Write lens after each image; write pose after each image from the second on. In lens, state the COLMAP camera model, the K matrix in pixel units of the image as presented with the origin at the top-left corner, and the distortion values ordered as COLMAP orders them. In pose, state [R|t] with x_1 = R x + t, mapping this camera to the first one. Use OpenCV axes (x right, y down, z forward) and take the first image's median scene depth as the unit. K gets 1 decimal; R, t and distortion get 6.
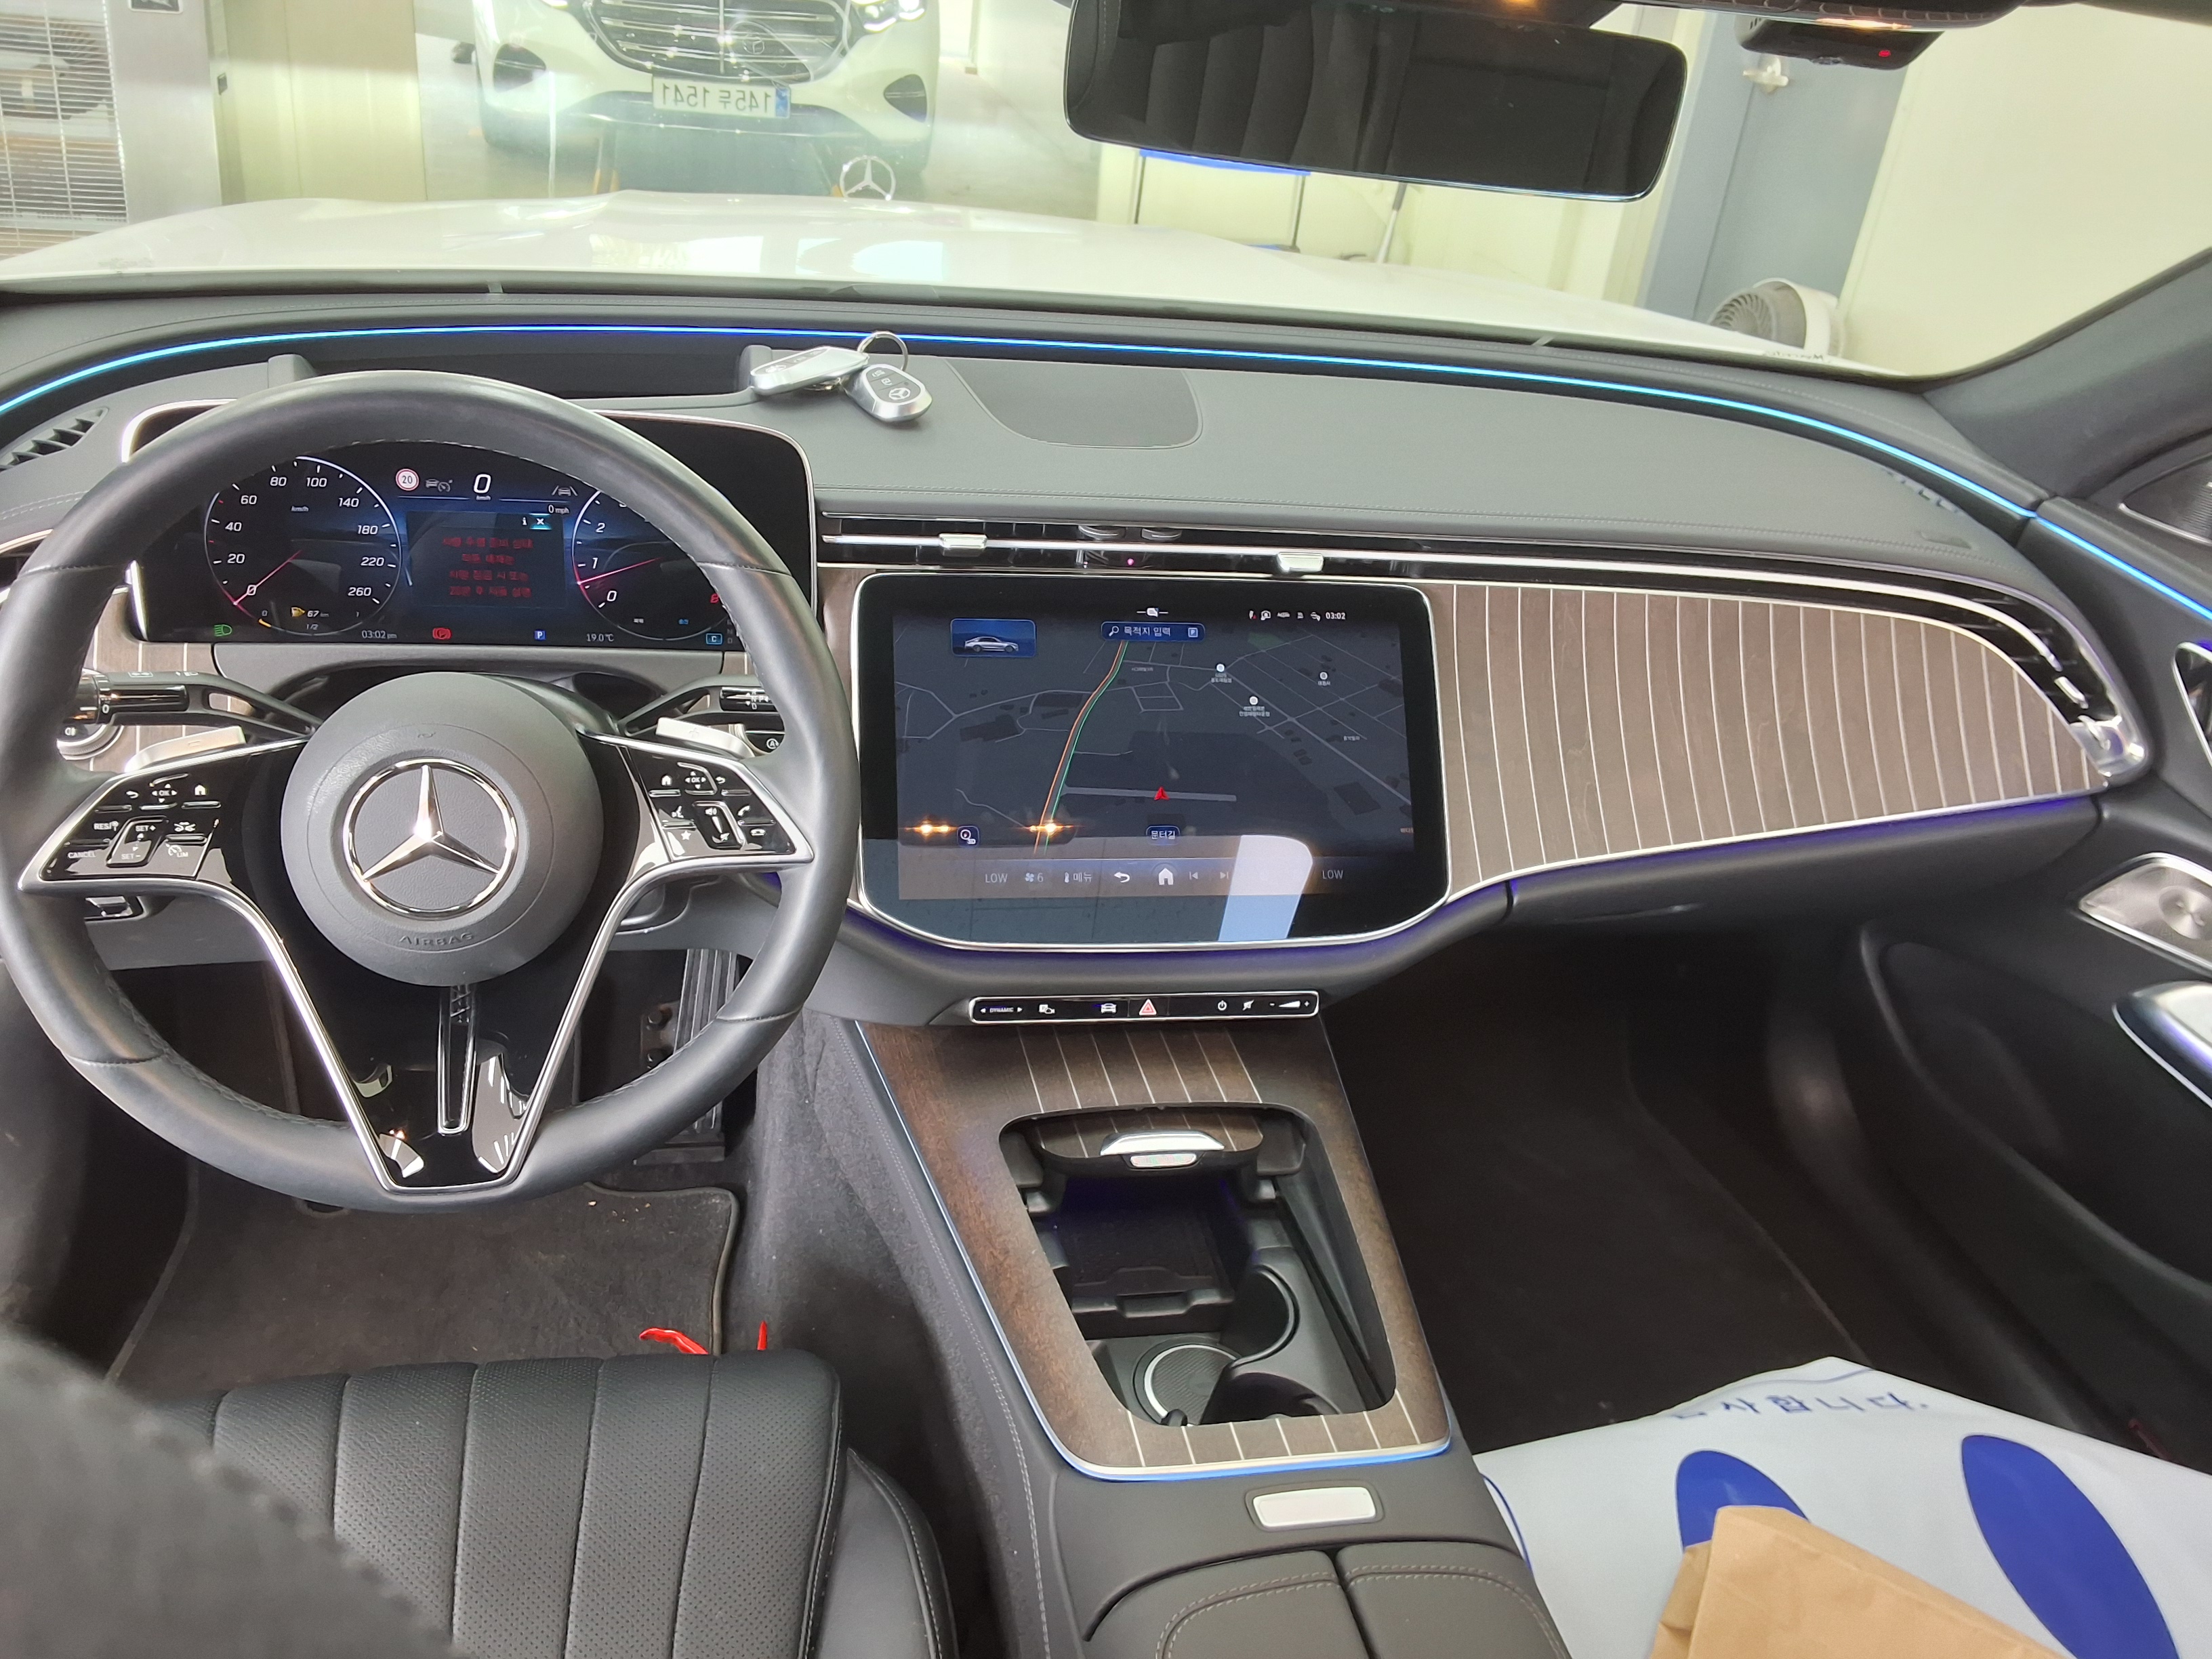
lens RADIAL K [[1850.0, 0, 1105.3], [0, 1850.0, 845.0], [0, 0, 1]] dist [0.125928, -0.190782]
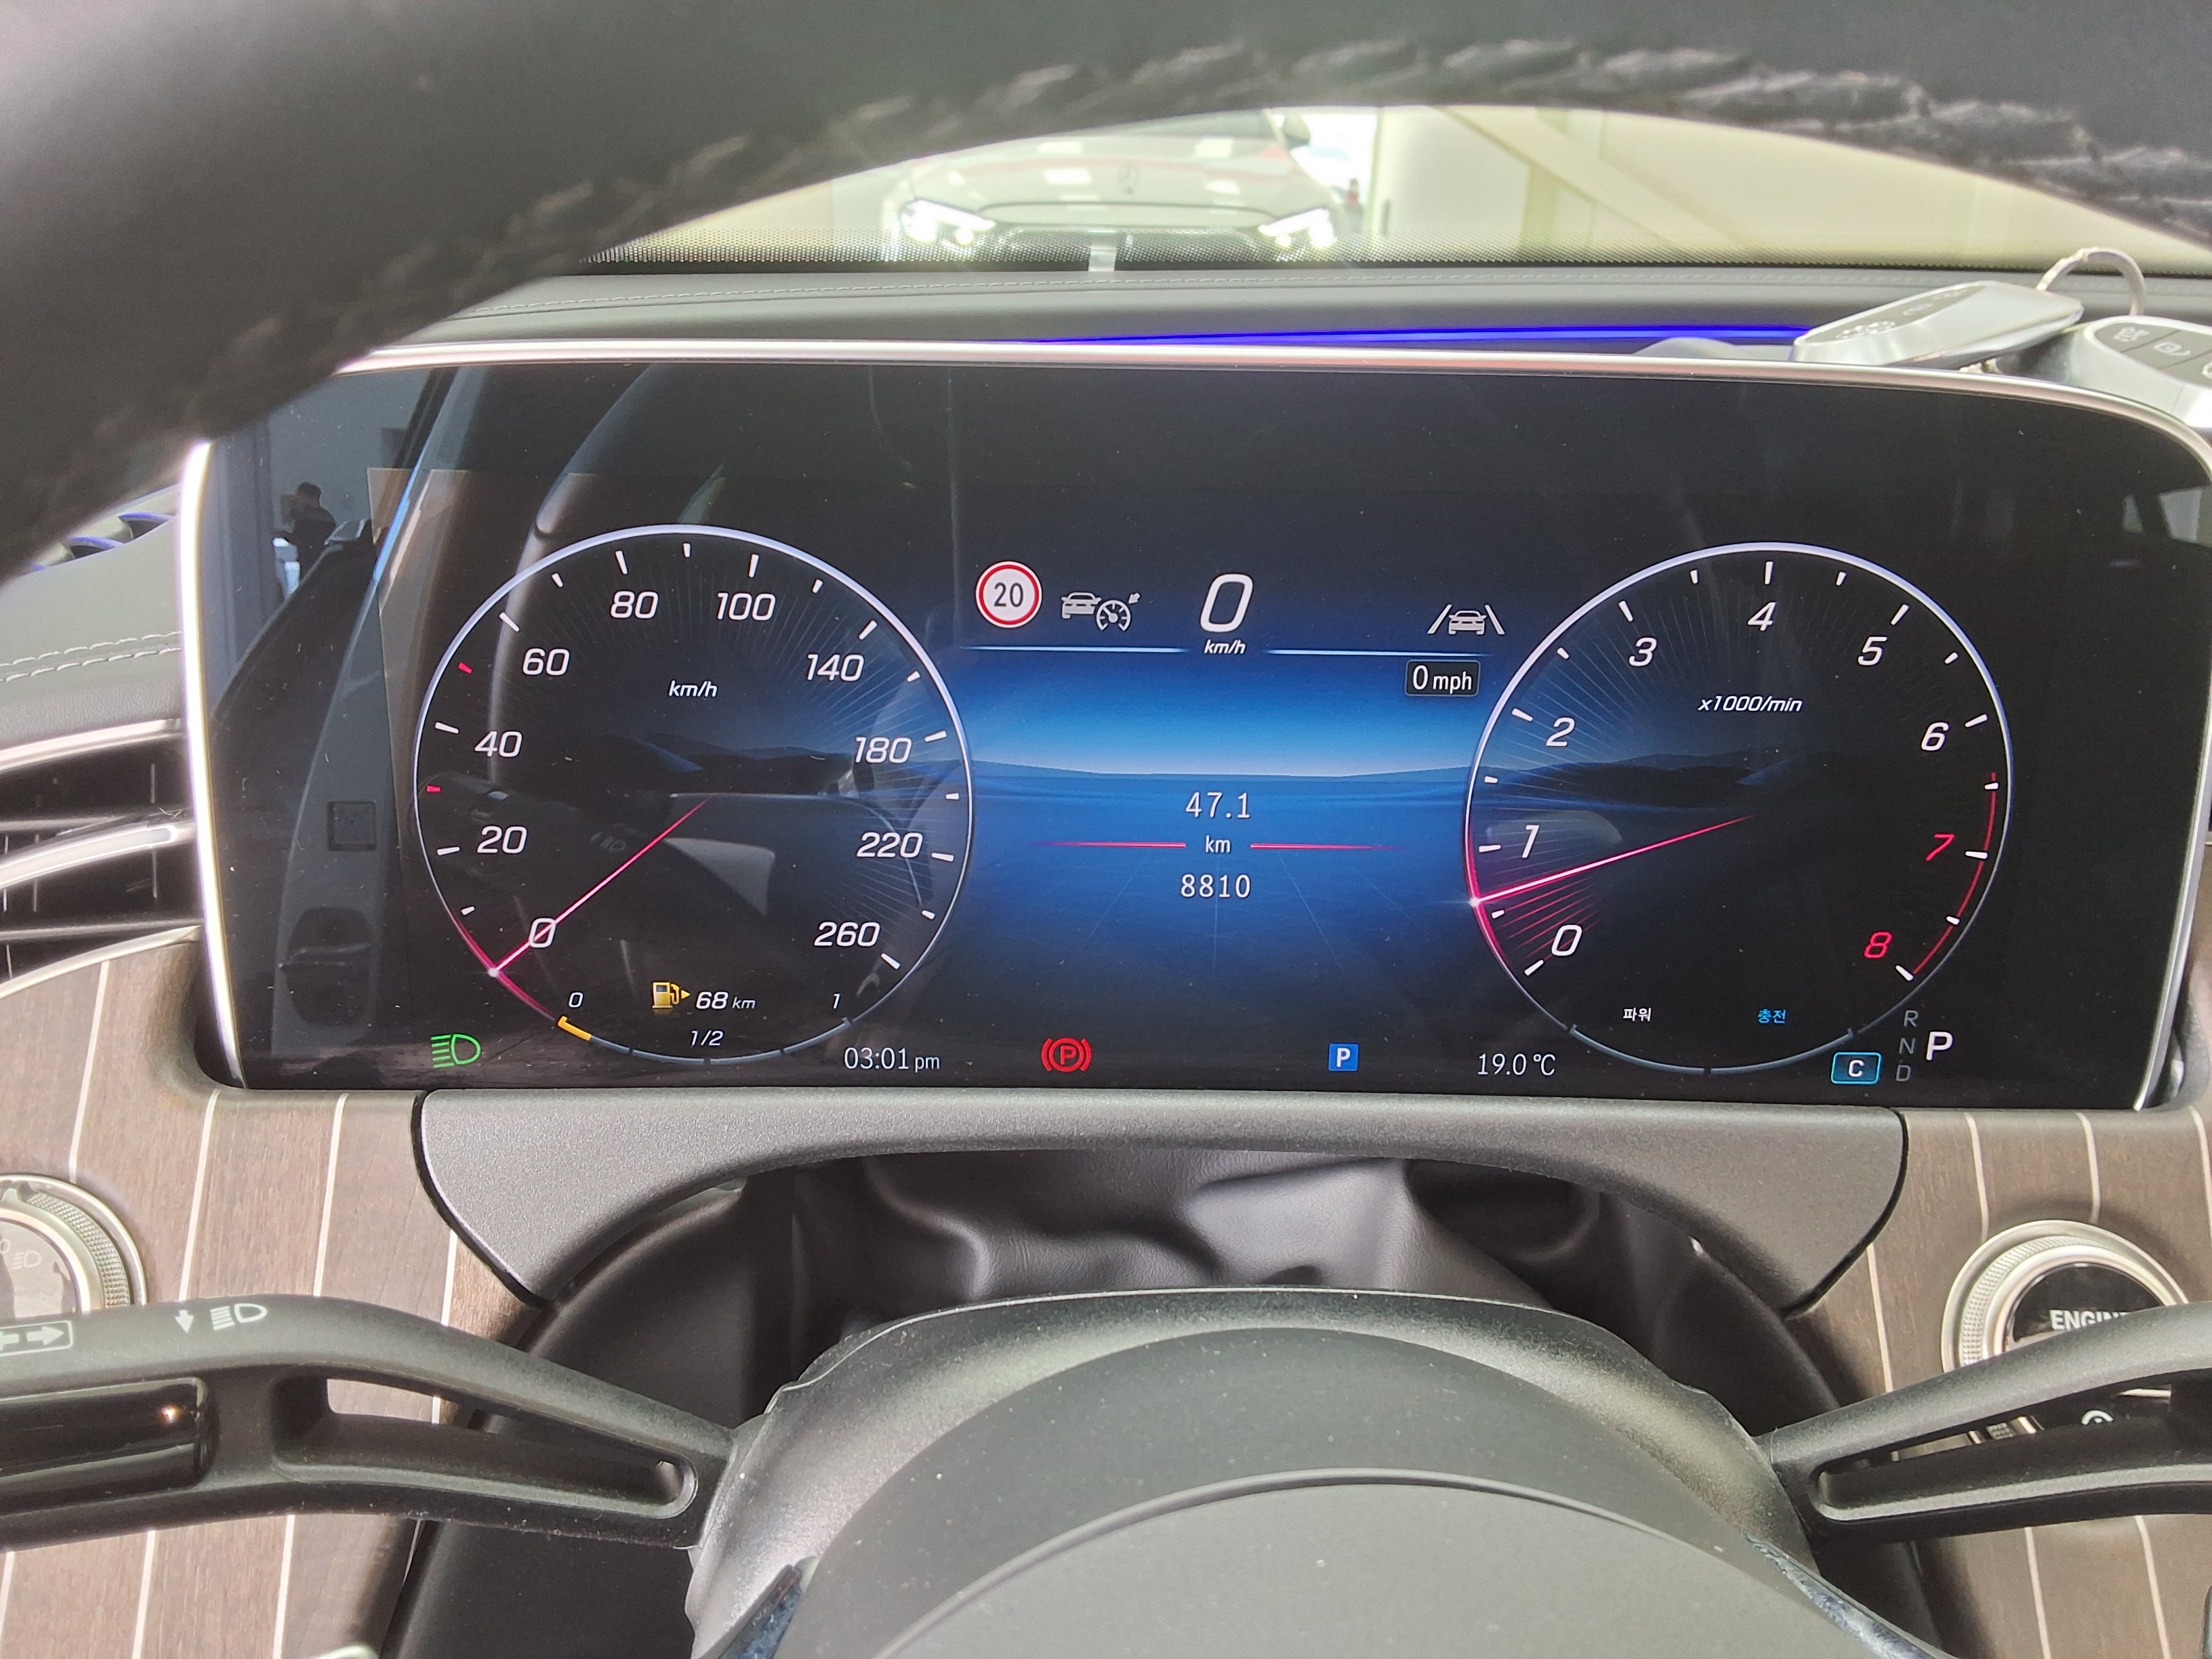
lens RADIAL K [[1839.6, 0, 1106.0], [0, 1839.6, 829.5], [0, 0, 1]] dist [0.159767, -0.307632]
pose [[0.983732, -0.002090, -0.179631, -0.256900], [-0.022586, 0.990559, -0.135217, -0.096381], [0.178218, 0.137074, 0.974397, 0.602958]]
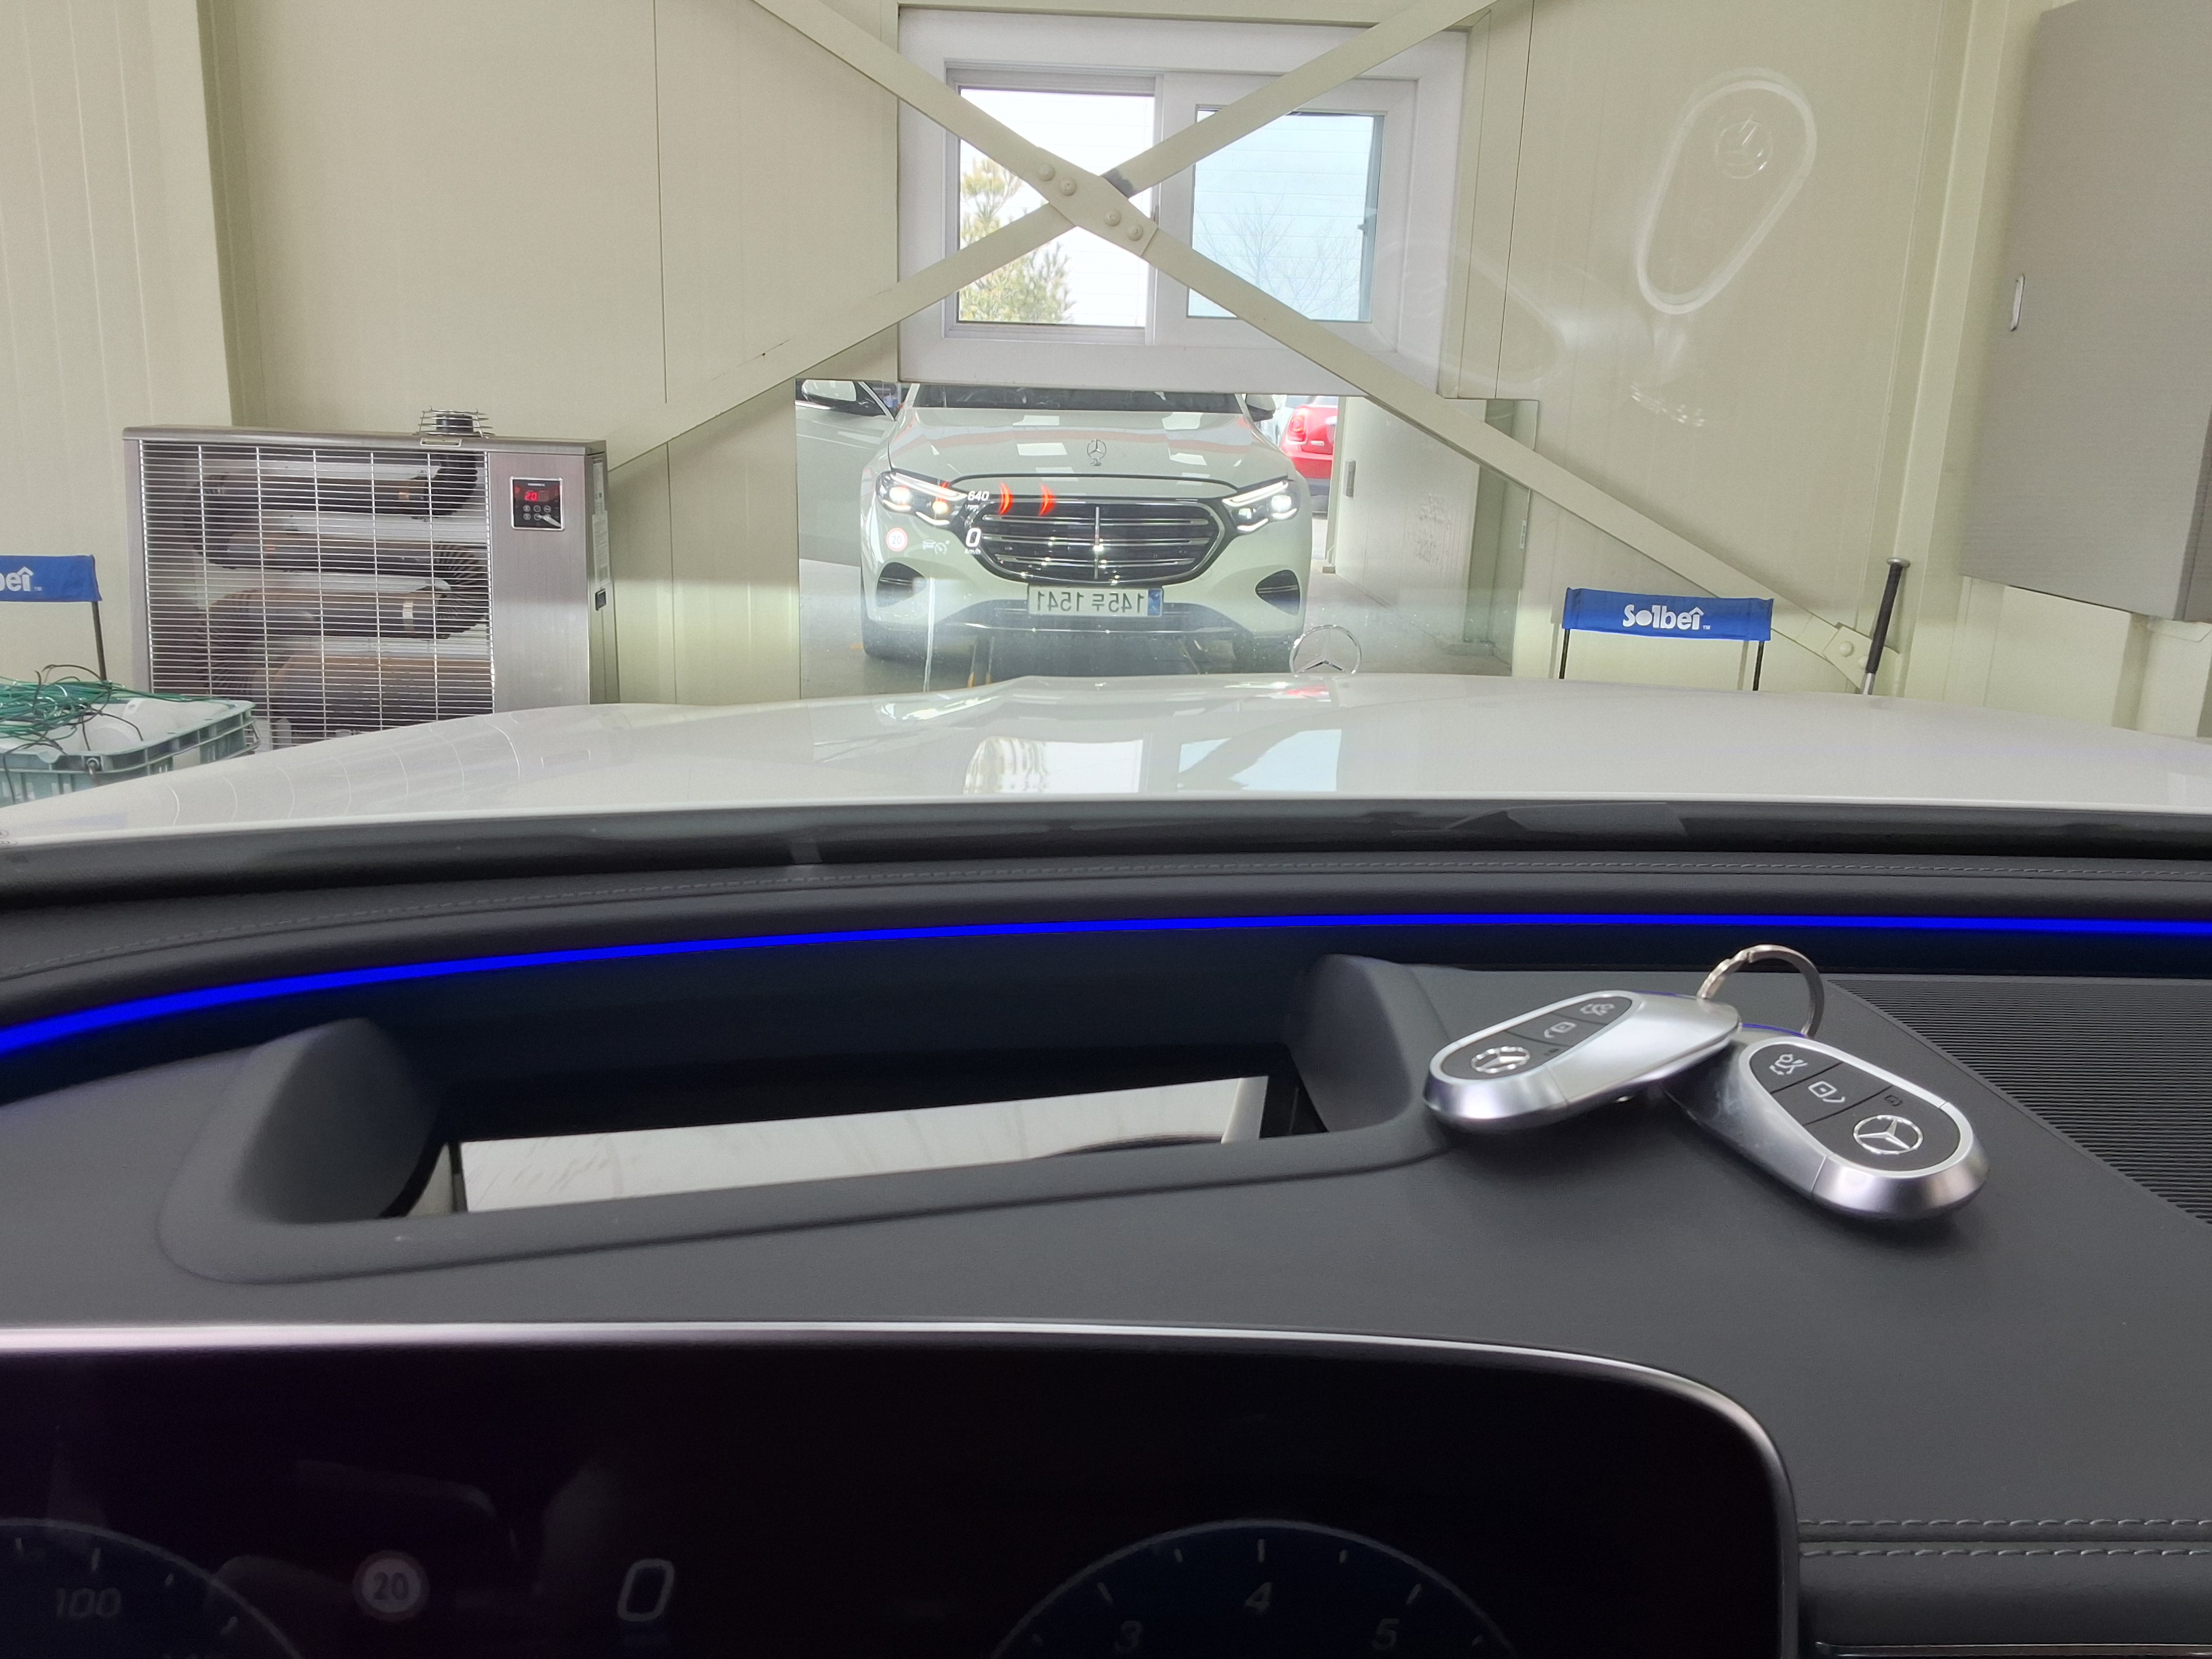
lens RADIAL K [[1836.4, 0, 1112.5], [0, 1836.4, 827.5], [0, 0, 1]] dist [0.118715, -0.169165]
pose [[0.985070, -0.023128, -0.170595, -0.185595], [-0.021275, 0.966985, -0.253945, -0.202713], [0.170836, 0.253783, 0.952055, 0.624123]]
